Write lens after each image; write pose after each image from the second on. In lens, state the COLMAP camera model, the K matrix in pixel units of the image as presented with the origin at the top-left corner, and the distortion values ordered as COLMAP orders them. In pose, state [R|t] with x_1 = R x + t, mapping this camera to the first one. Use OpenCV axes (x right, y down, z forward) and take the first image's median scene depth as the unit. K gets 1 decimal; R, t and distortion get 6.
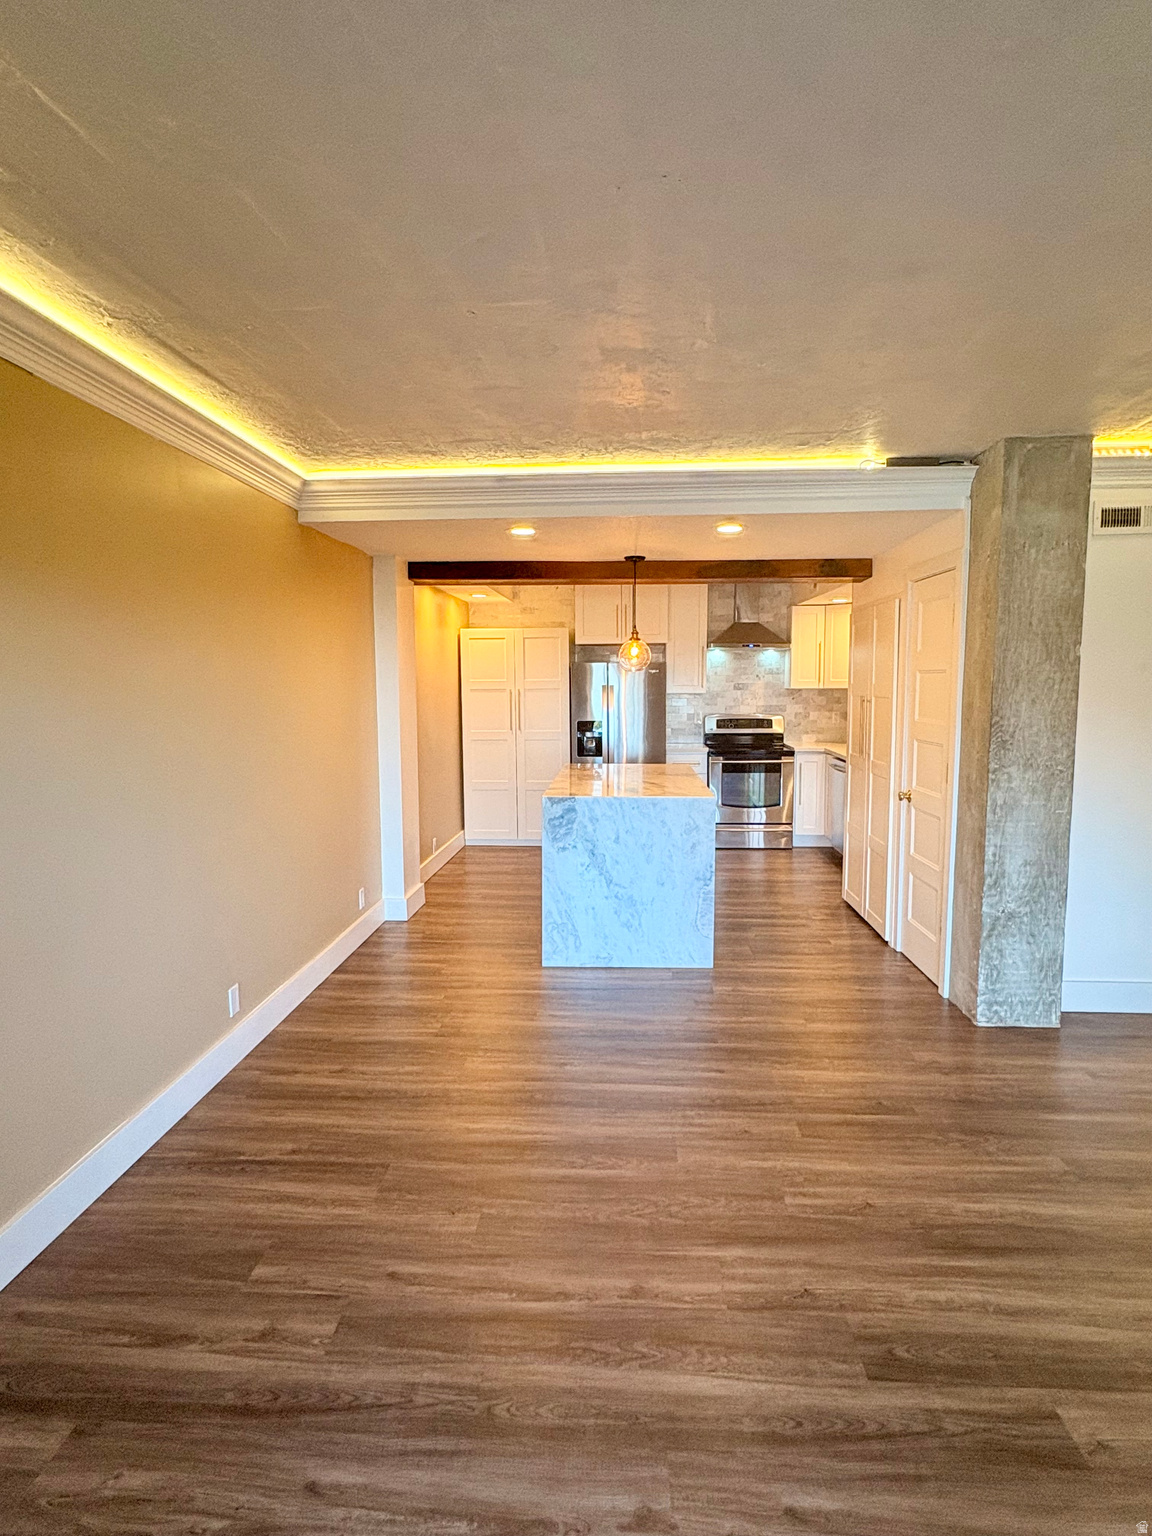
lens RADIAL K [[839.2, 0, 577.3], [0, 839.2, 765.9], [0, 0, 1]] dist [-0.001777, 0.002988]
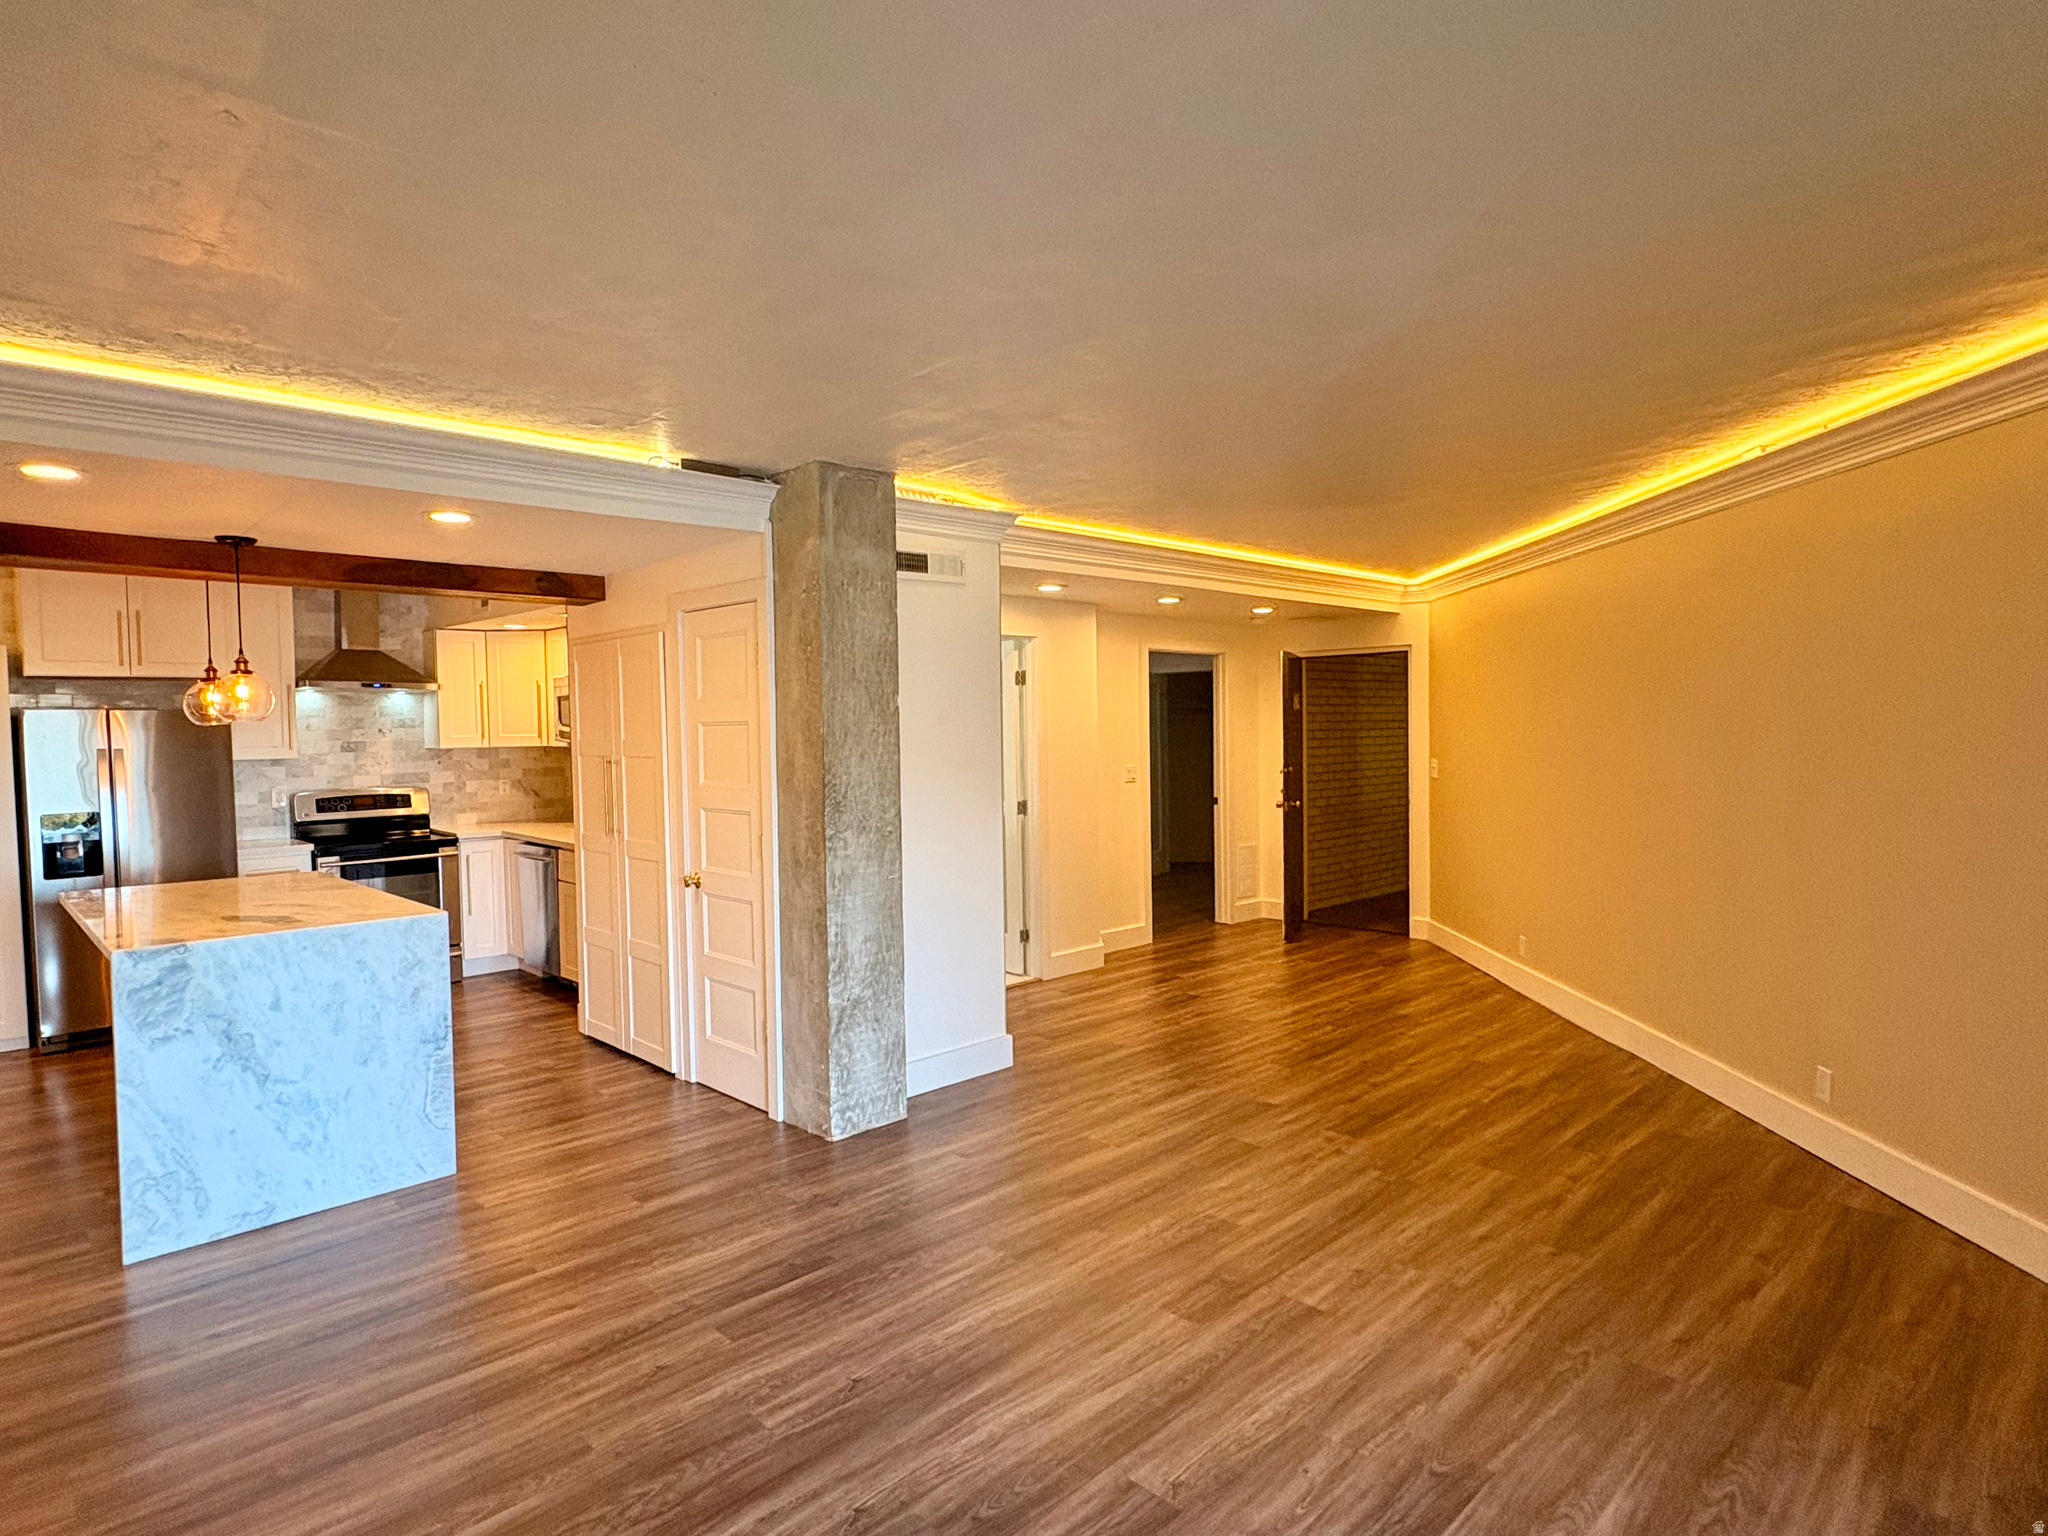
lens RADIAL K [[1118.9, 0, 1021.3], [0, 1118.9, 769.2], [0, 0, 1]] dist [-0.001777, 0.002988]
pose [[0.676782, -0.034262, 0.735386, -0.210036], [0.085501, 0.995815, -0.032292, -0.010150], [-0.731201, 0.084731, 0.676879, 0.068600]]
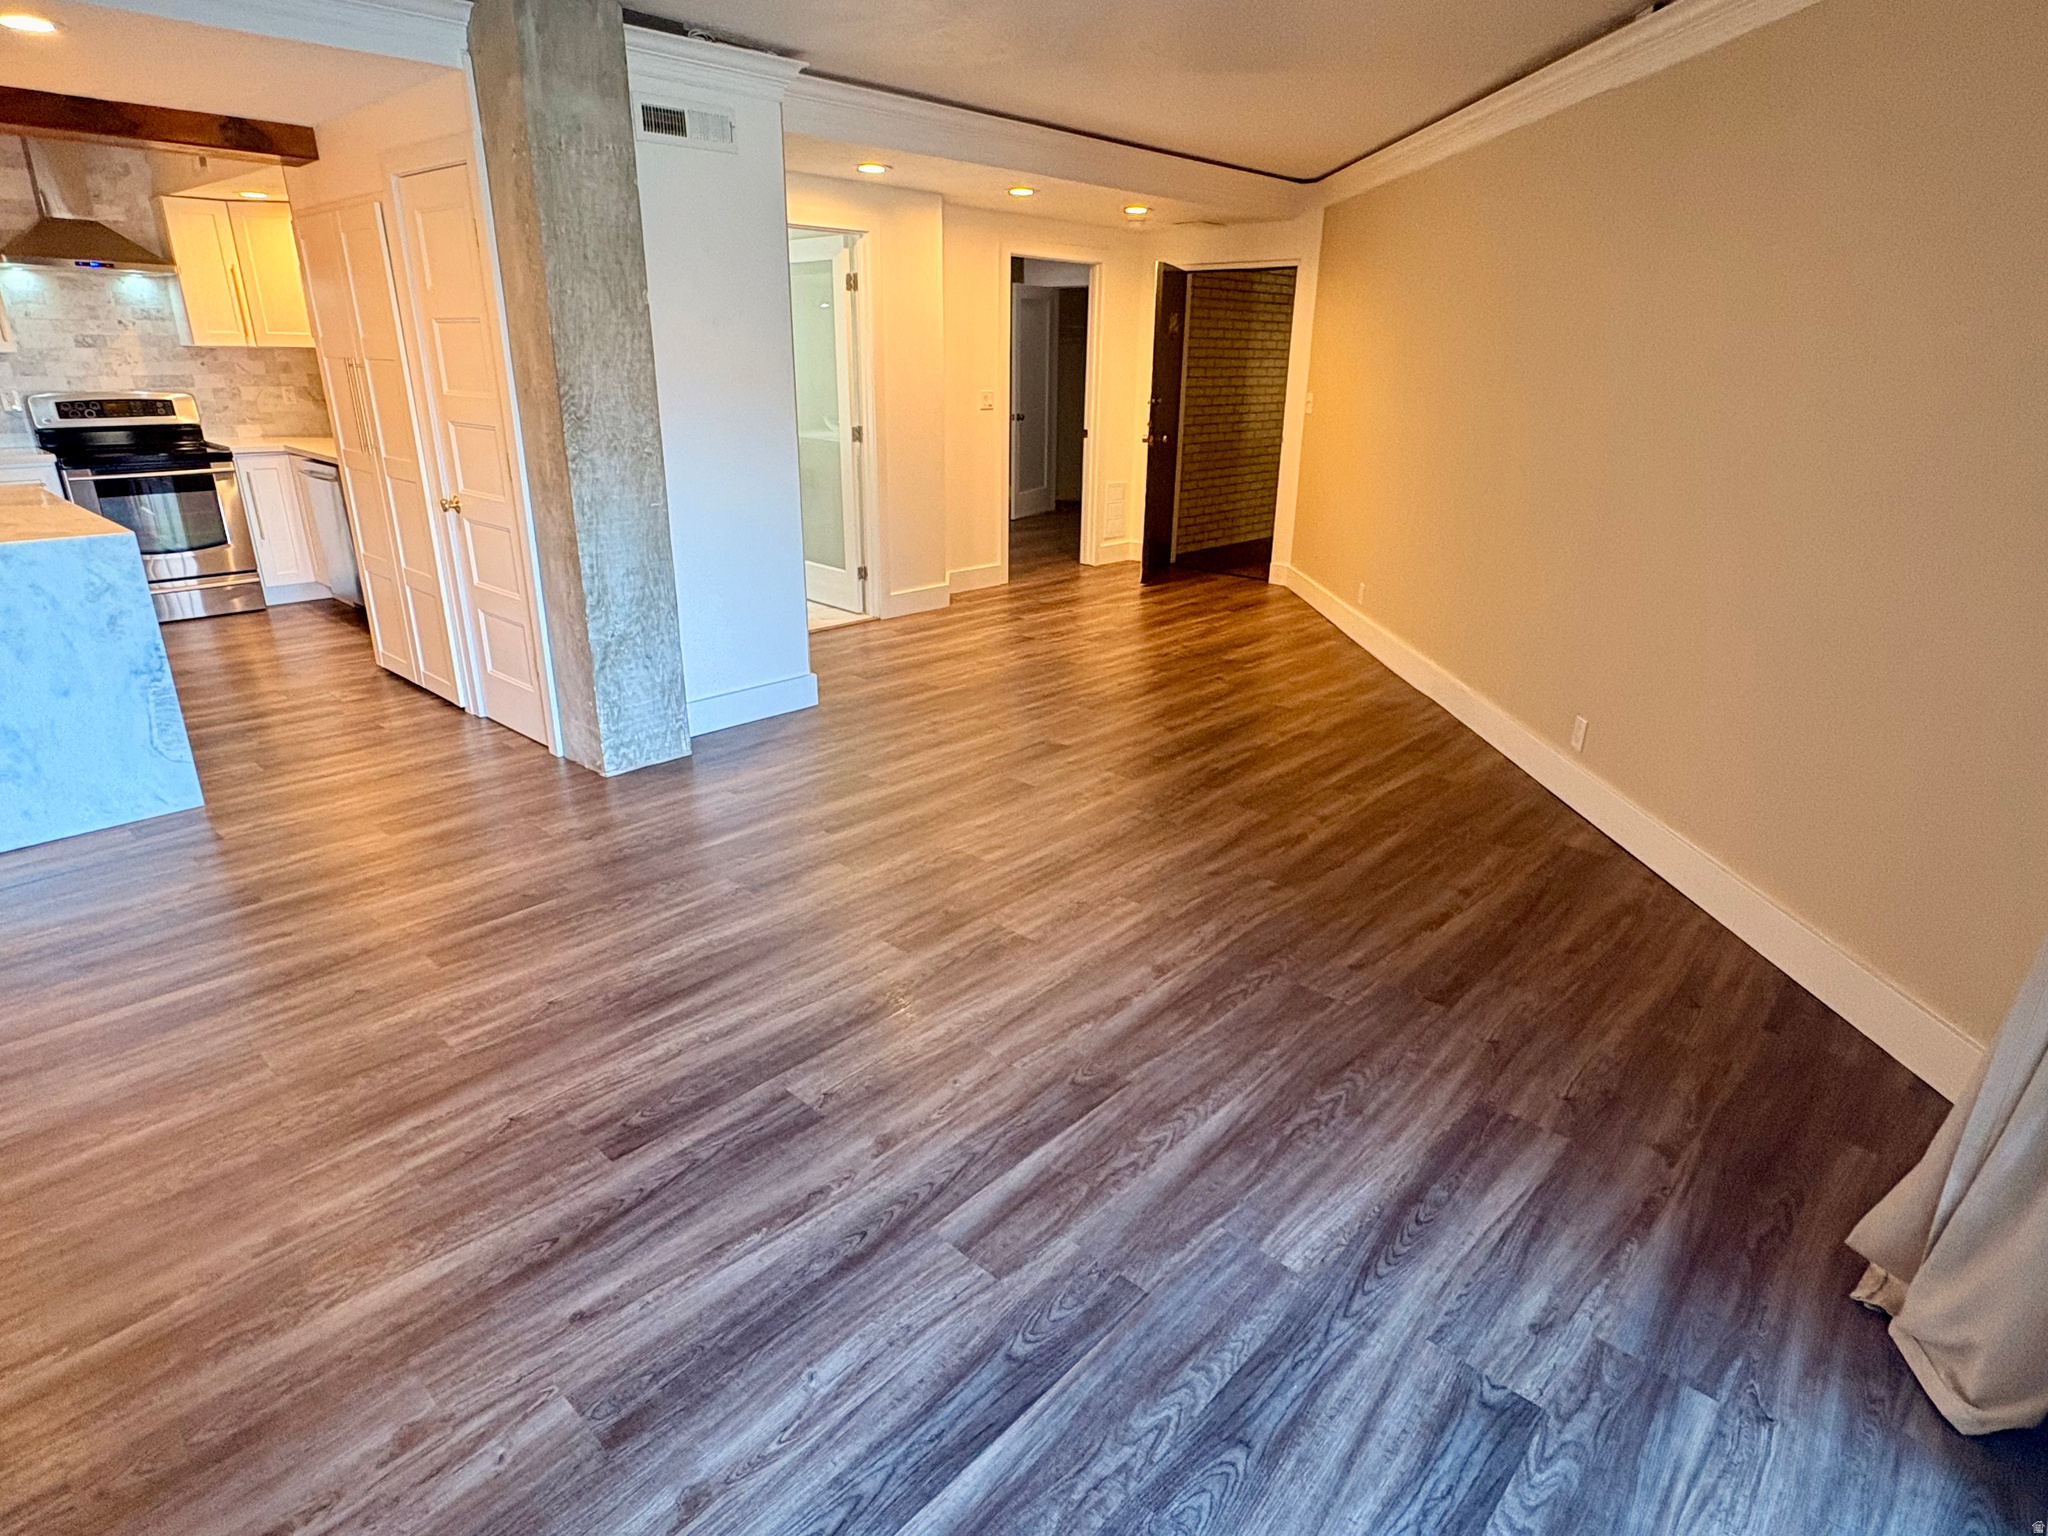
lens RADIAL K [[1118.9, 0, 1020.9], [0, 1118.9, 767.9], [0, 0, 1]] dist [-0.001777, 0.002988]
pose [[0.637432, -0.256366, 0.726607, -0.065807], [0.059817, 0.956643, 0.285053, 0.009422], [-0.768181, -0.138239, 0.625130, -0.008941]]
